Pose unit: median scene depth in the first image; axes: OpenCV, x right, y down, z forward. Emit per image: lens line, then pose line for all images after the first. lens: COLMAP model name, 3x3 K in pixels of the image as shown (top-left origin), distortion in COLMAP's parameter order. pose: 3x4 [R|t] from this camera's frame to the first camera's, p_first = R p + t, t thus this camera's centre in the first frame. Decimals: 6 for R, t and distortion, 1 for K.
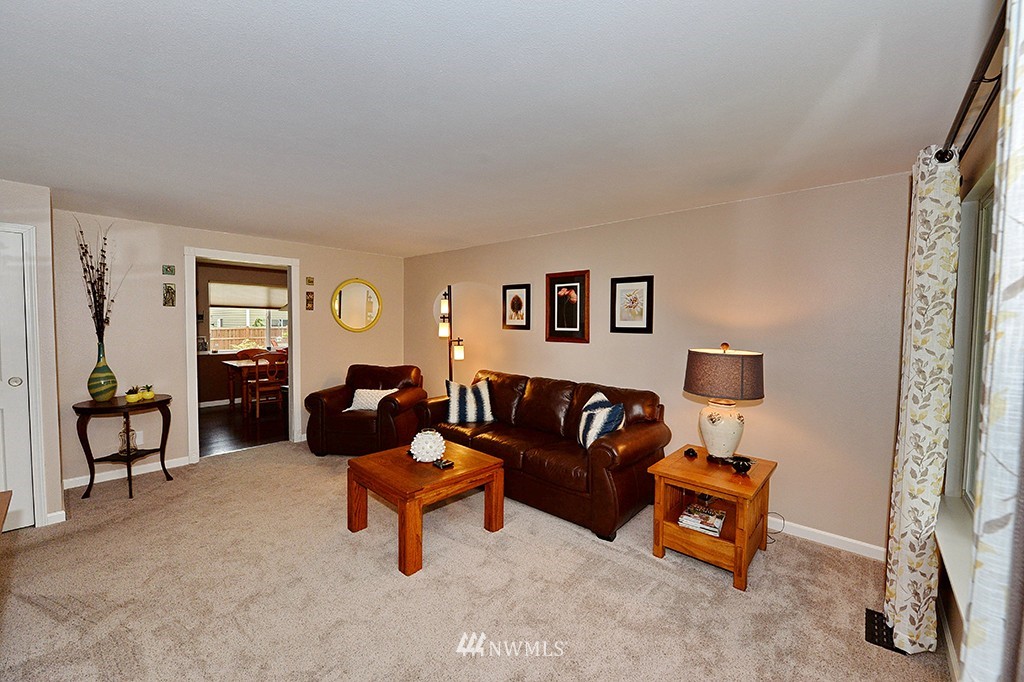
lens RADIAL K [[403.9, 0, 511.8], [0, 403.9, 341.8], [0, 0, 1]] dist [-0.008624, 0.000100]
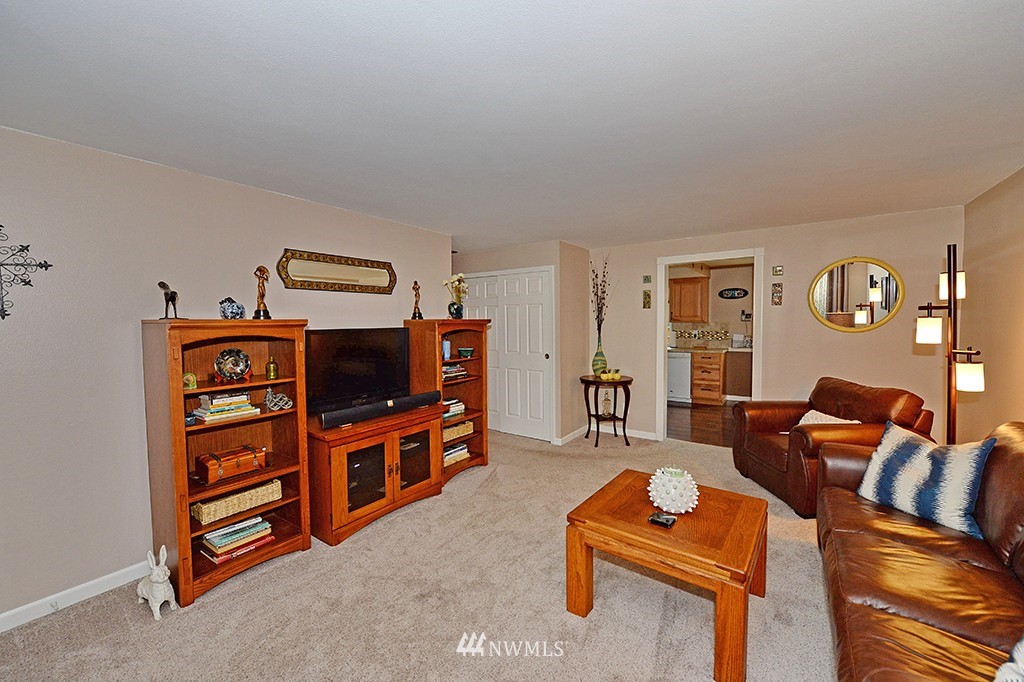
lens RADIAL K [[403.9, 0, 512.4], [0, 403.9, 337.1], [0, 0, 1]] dist [-0.008624, 0.000100]
pose [[0.109524, 0.031677, -0.993479, 0.381327], [-0.034429, 0.999013, 0.028057, -0.022345], [0.993388, 0.031132, 0.110506, 0.499447]]
